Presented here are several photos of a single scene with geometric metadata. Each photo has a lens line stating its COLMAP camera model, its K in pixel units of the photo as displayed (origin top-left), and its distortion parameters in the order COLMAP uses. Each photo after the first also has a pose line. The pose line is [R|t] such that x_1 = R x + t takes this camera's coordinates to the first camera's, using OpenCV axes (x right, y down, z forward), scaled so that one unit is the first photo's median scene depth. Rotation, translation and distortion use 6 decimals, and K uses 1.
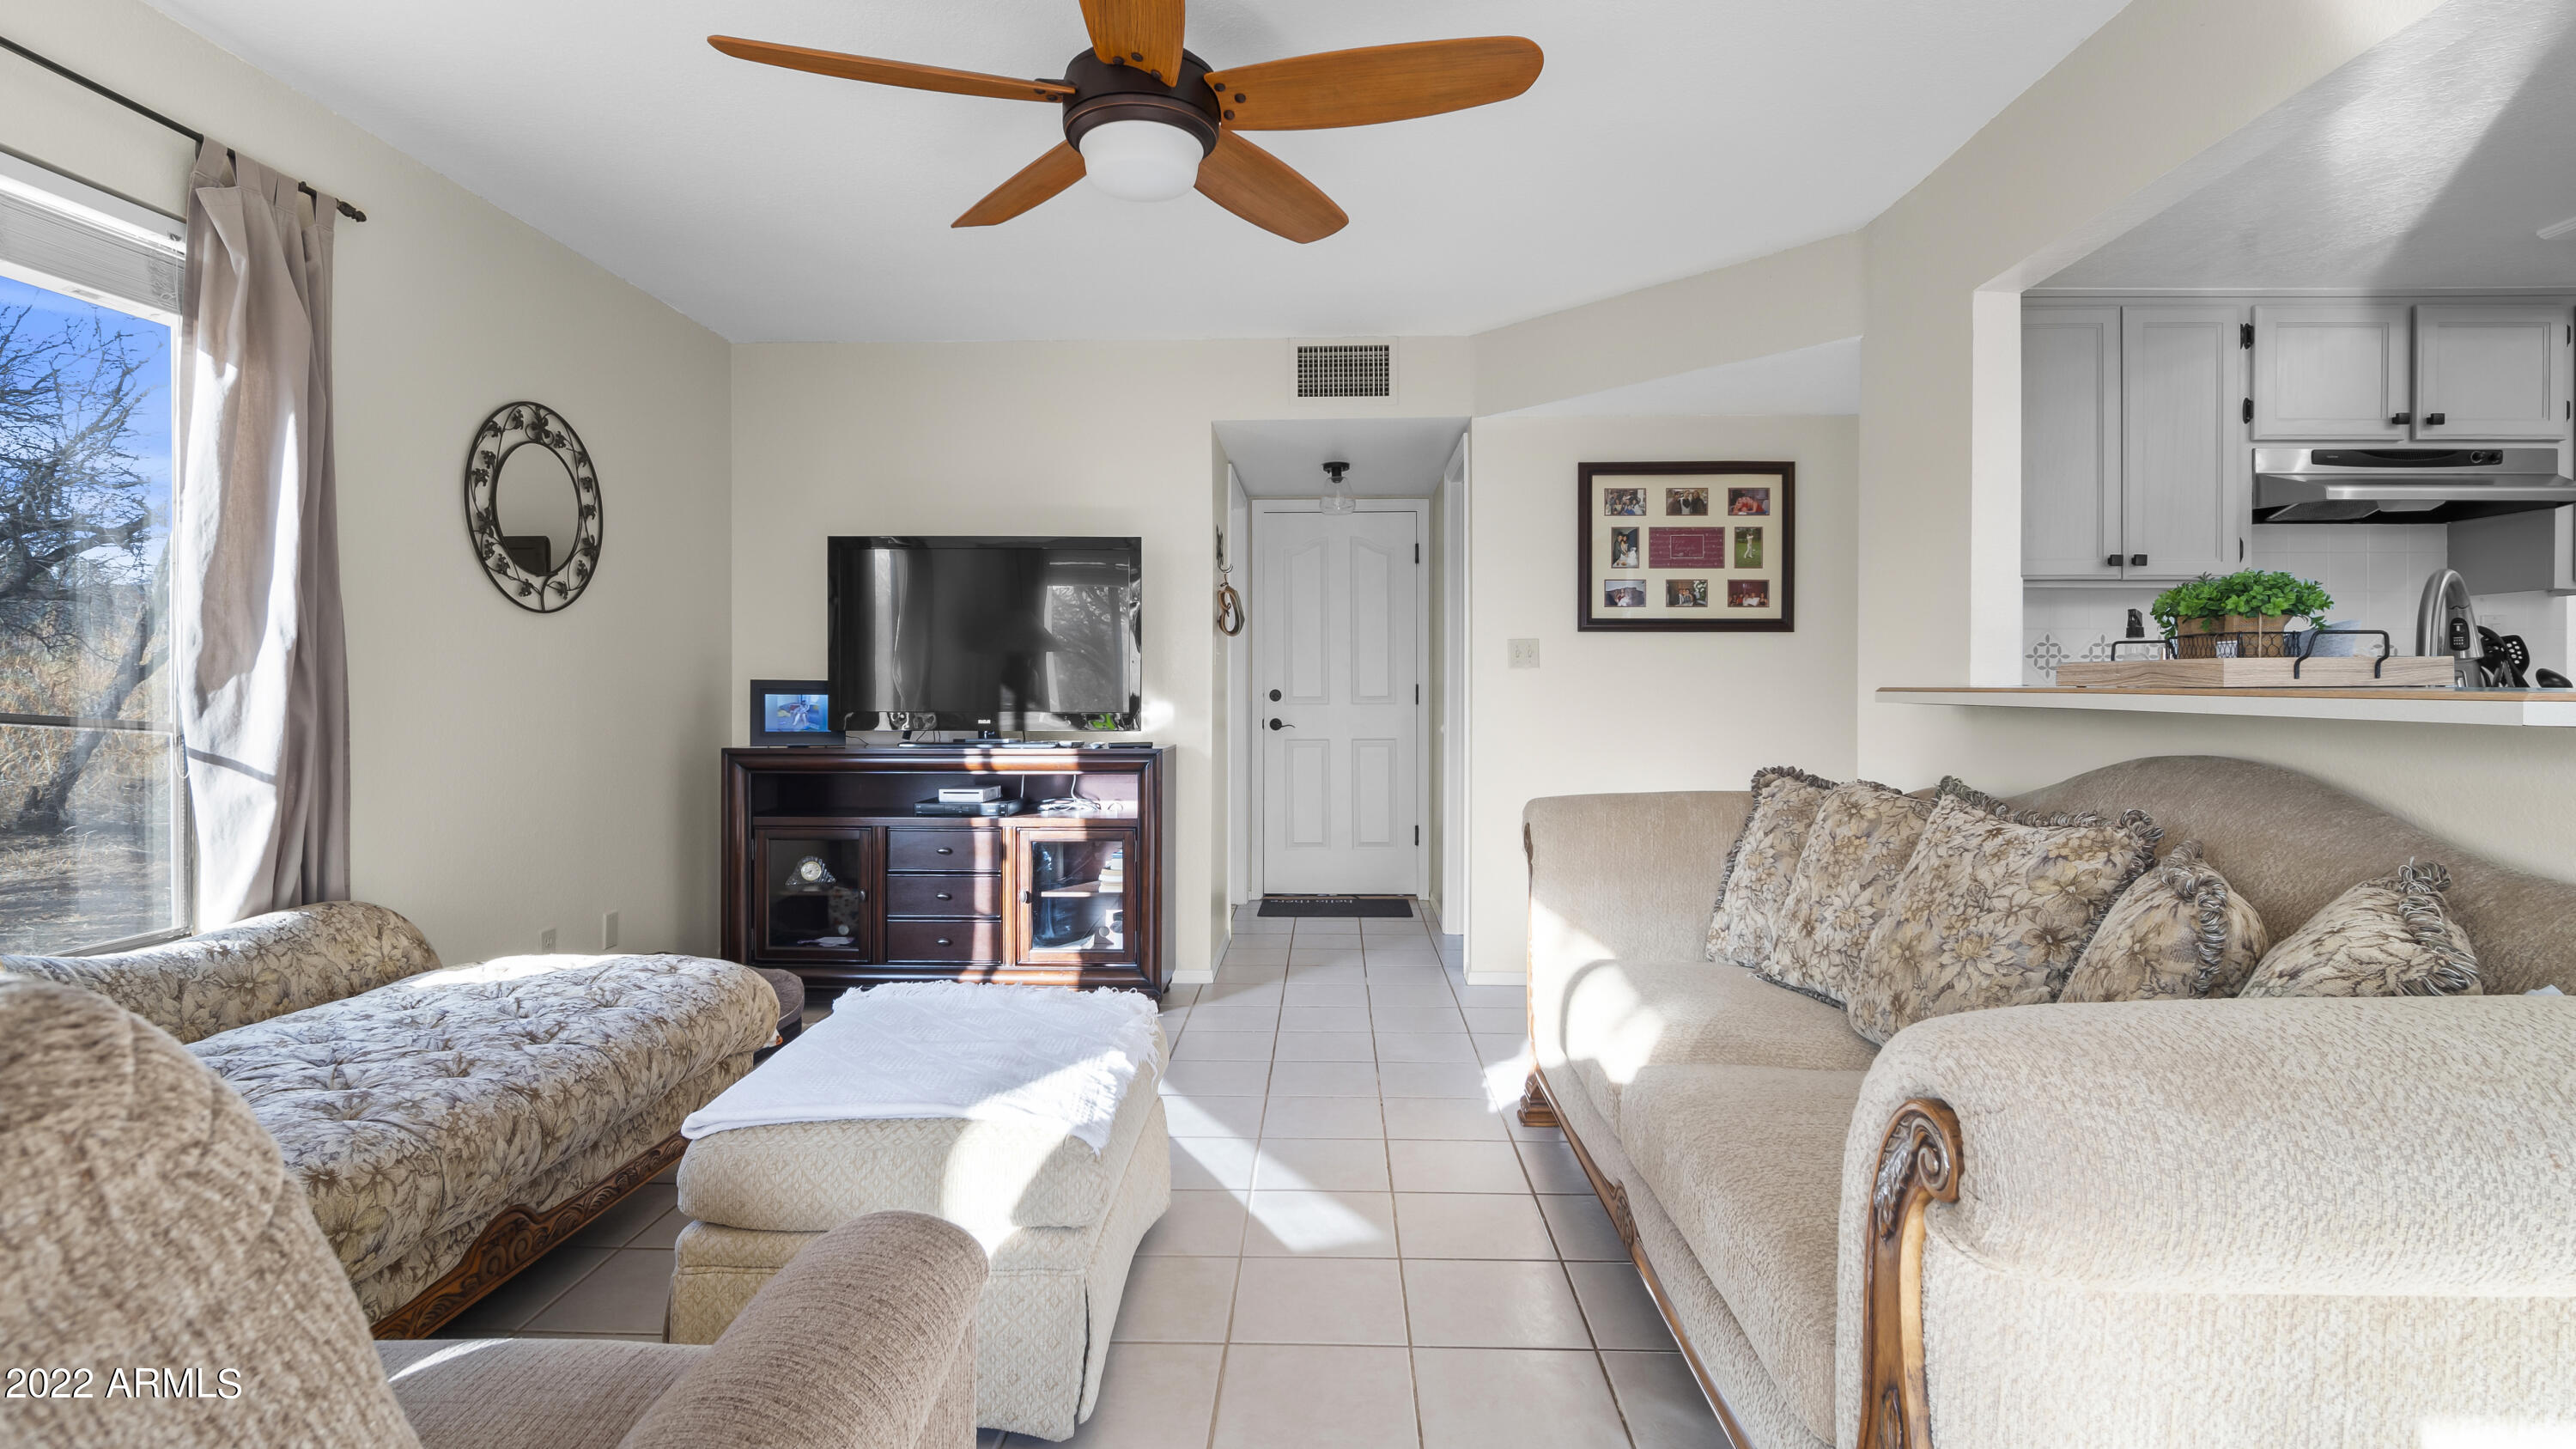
lens RADIAL K [[1200.5, 0, 1292.7], [0, 1200.5, 708.9], [0, 0, 1]] dist [-0.001003, -0.006222]
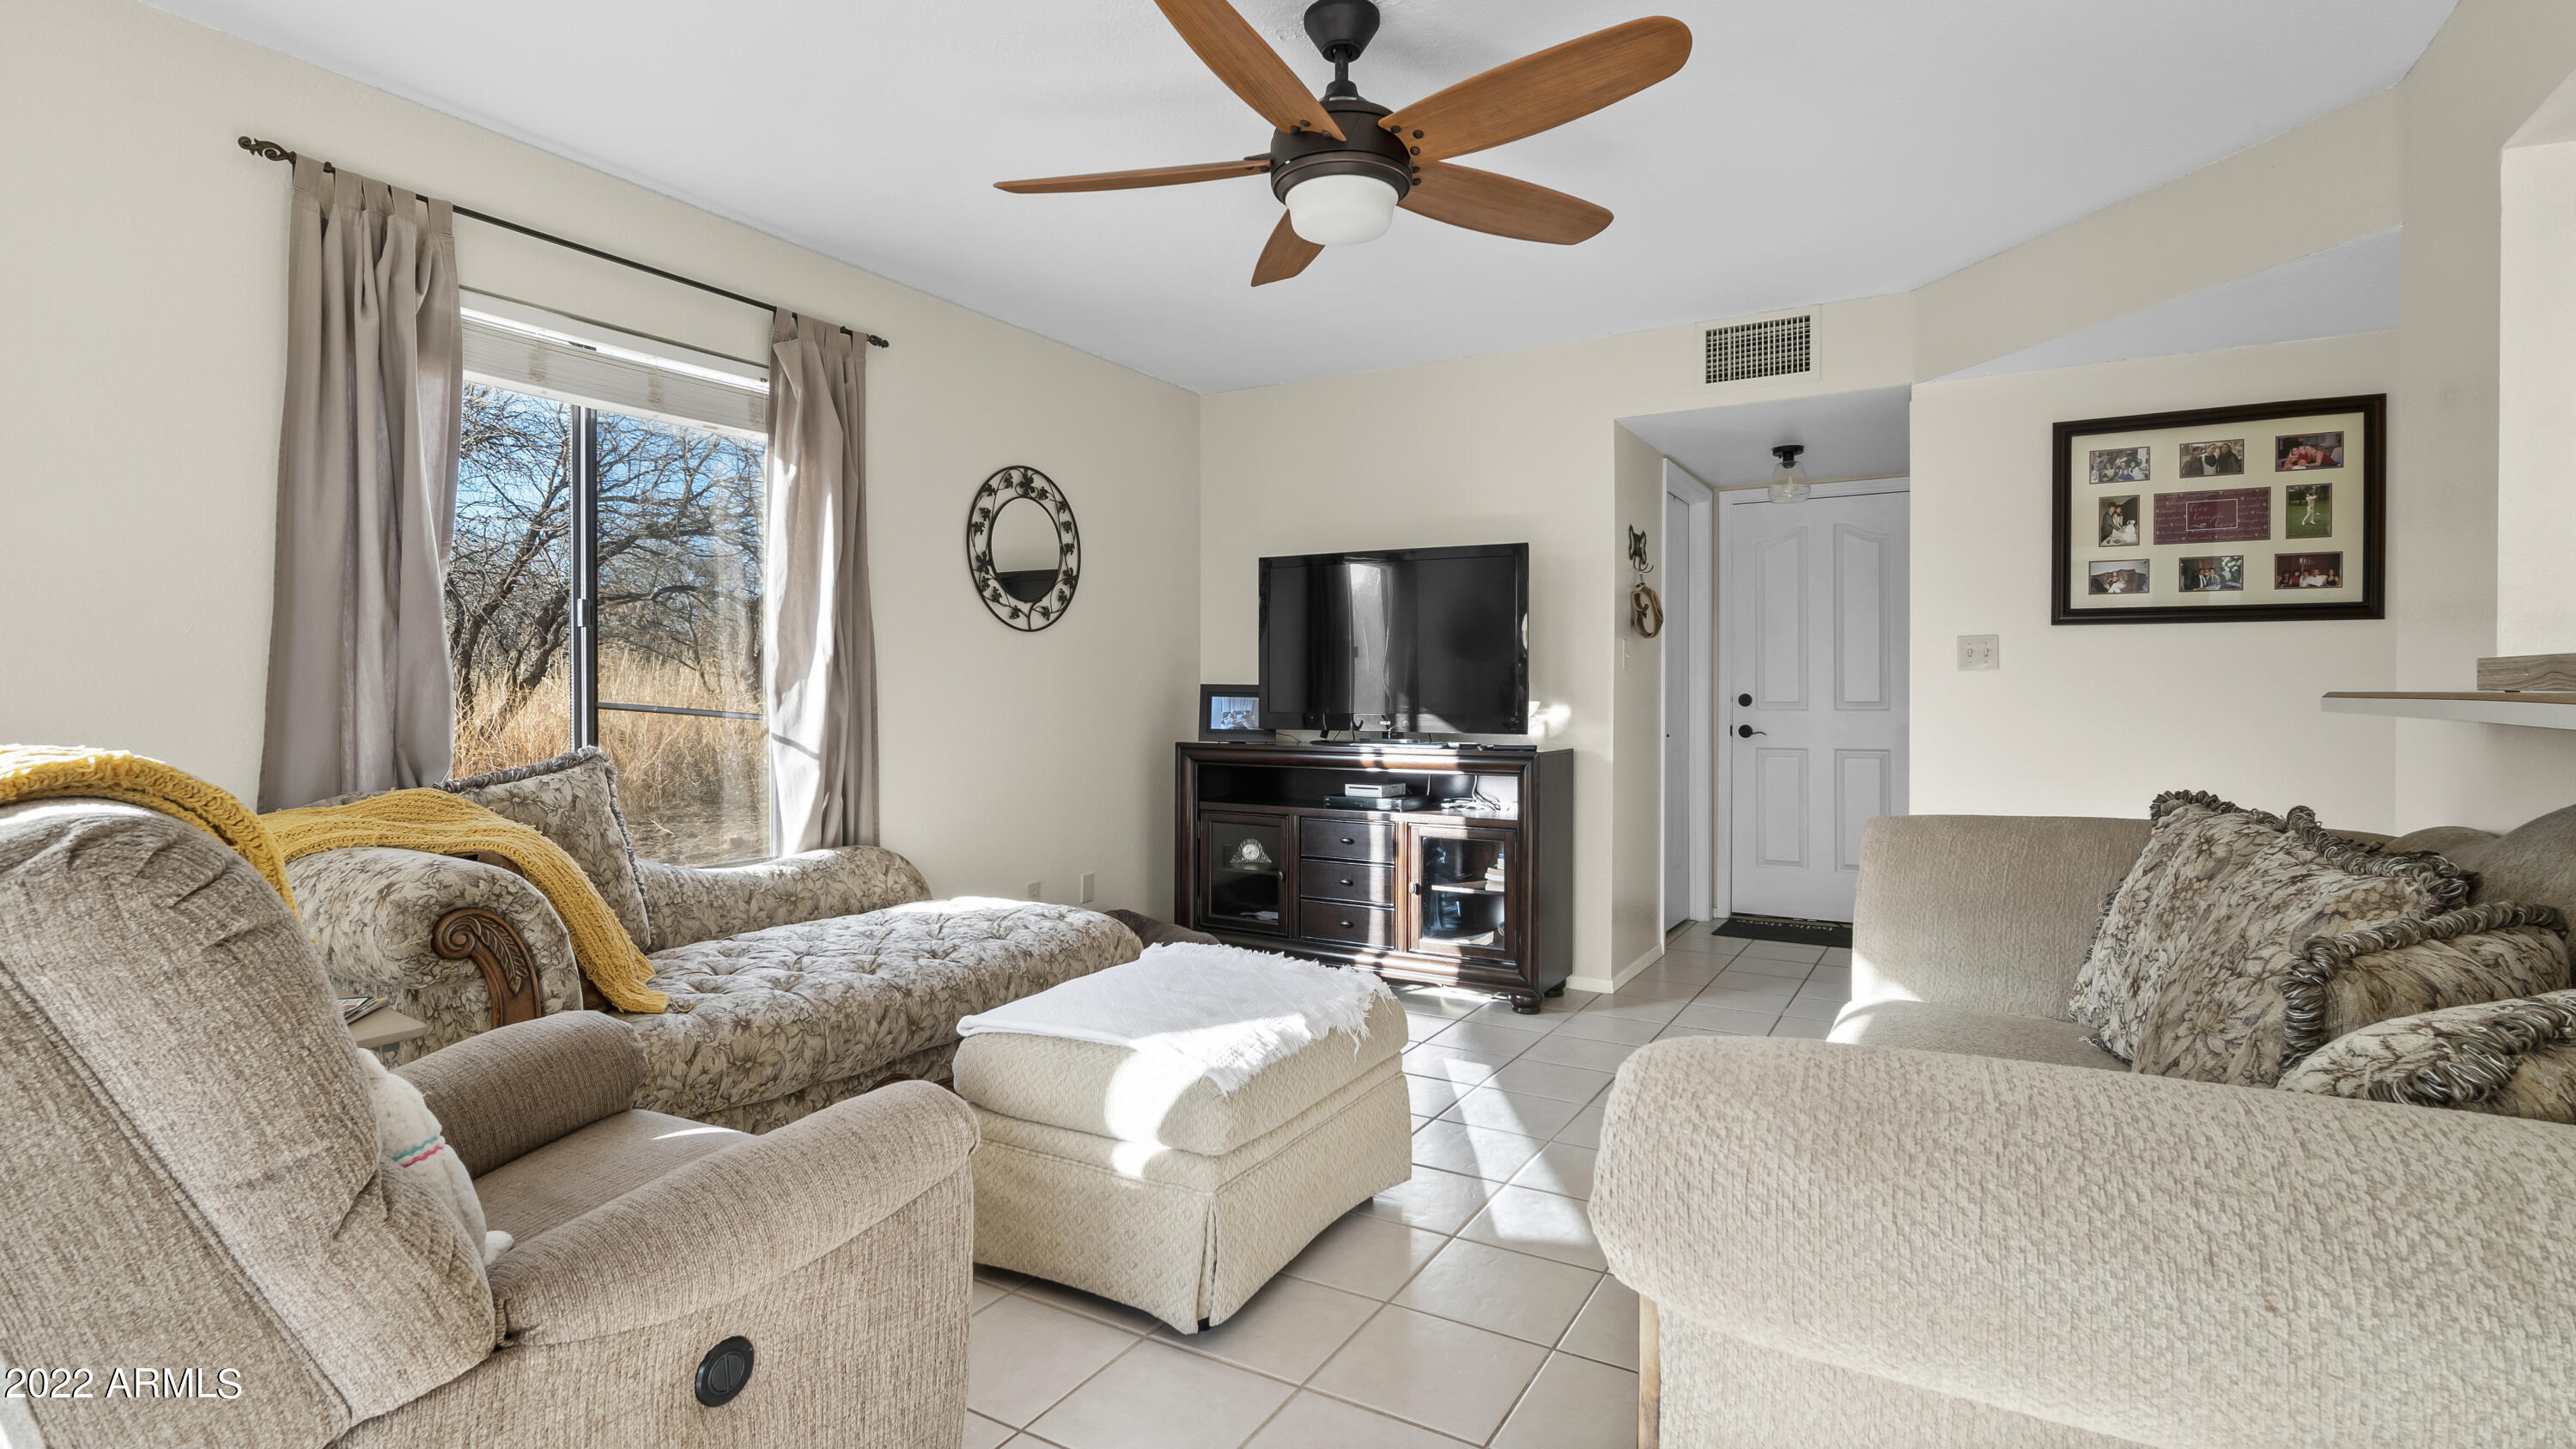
lens RADIAL K [[1216.4, 0, 1285.8], [0, 1216.4, 715.2], [0, 0, 1]] dist [0.002503, -0.010504]
pose [[0.879565, 0.010461, -0.475664, 0.217408], [-0.009648, 0.999945, 0.004151, 0.000129], [0.475681, 0.000939, 0.879617, 0.000138]]
